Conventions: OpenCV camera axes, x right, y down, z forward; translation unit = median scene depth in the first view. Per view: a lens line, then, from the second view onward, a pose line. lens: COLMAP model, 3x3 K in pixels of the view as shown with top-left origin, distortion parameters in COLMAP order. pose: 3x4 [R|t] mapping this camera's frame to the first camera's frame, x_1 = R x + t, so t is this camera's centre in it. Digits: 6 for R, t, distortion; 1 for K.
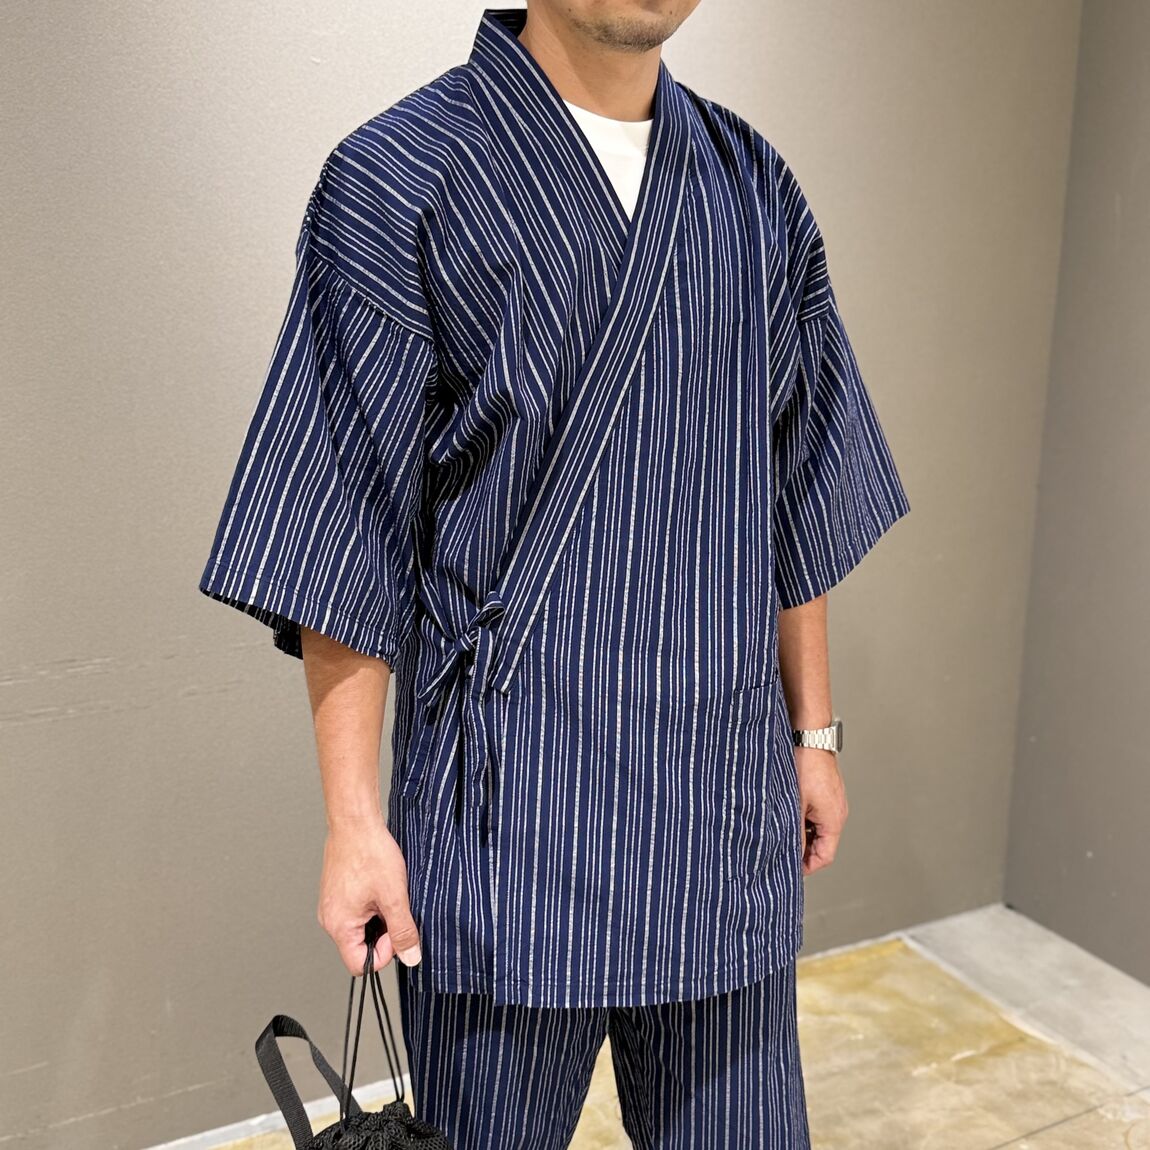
lens RADIAL K [[1383.6, 0, 575.0], [0, 1383.6, 575.0], [0, 0, 1]] dist [-0.055105, 0.018407]
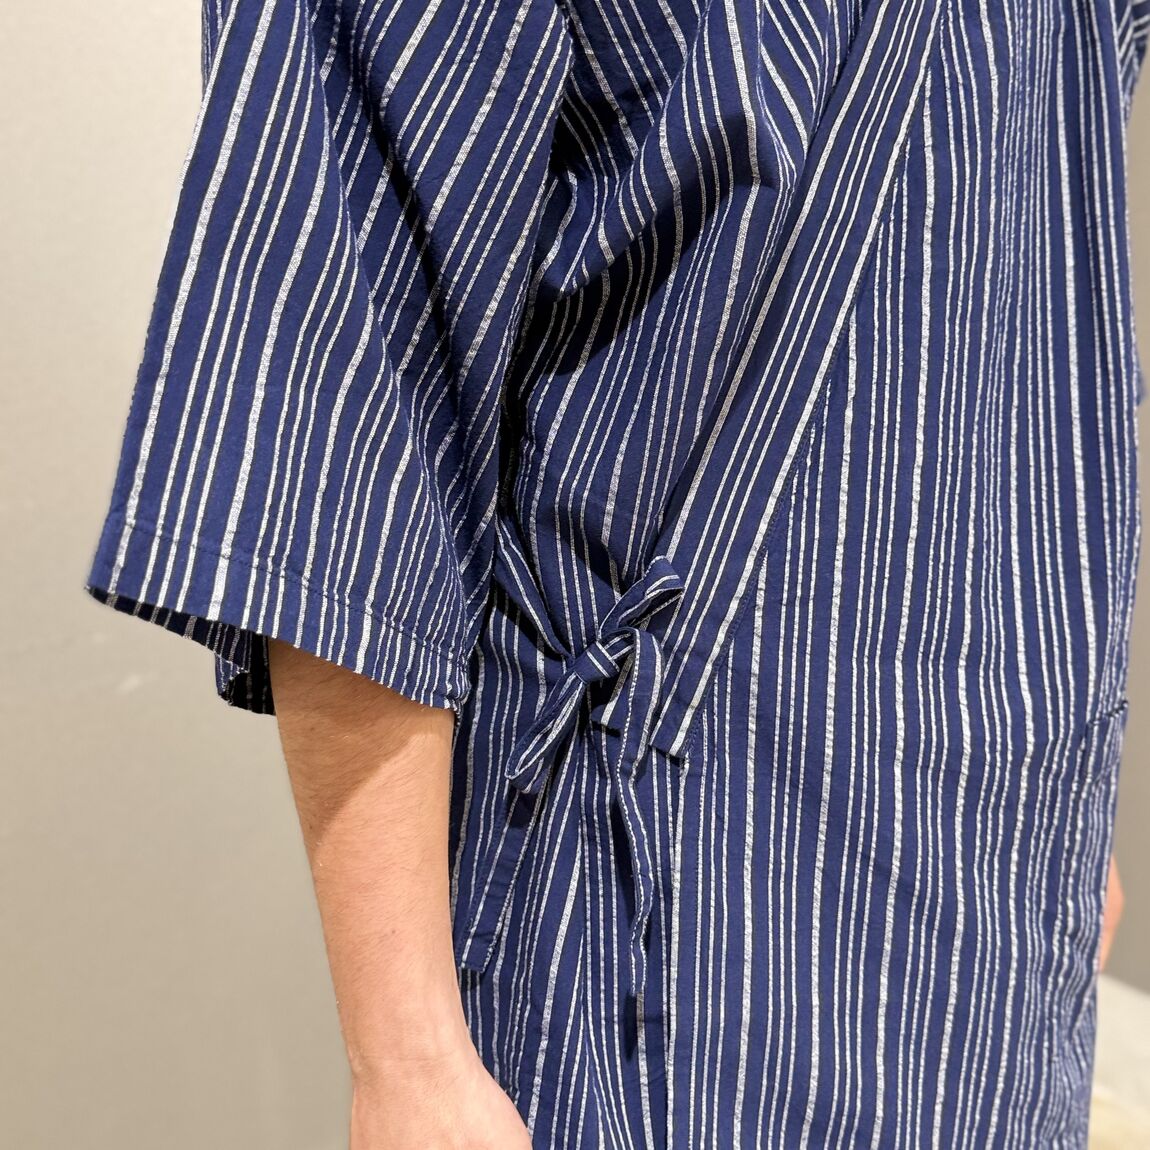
lens RADIAL K [[1391.7, 0, 506.7], [0, 1391.7, 570.2], [0, 0, 1]] dist [0.121368, -0.425149]
pose [[0.983060, -0.044344, 0.177839, -0.201522], [0.036153, 0.998142, 0.049042, -0.009753], [-0.179683, -0.041781, 0.982837, 0.519505]]
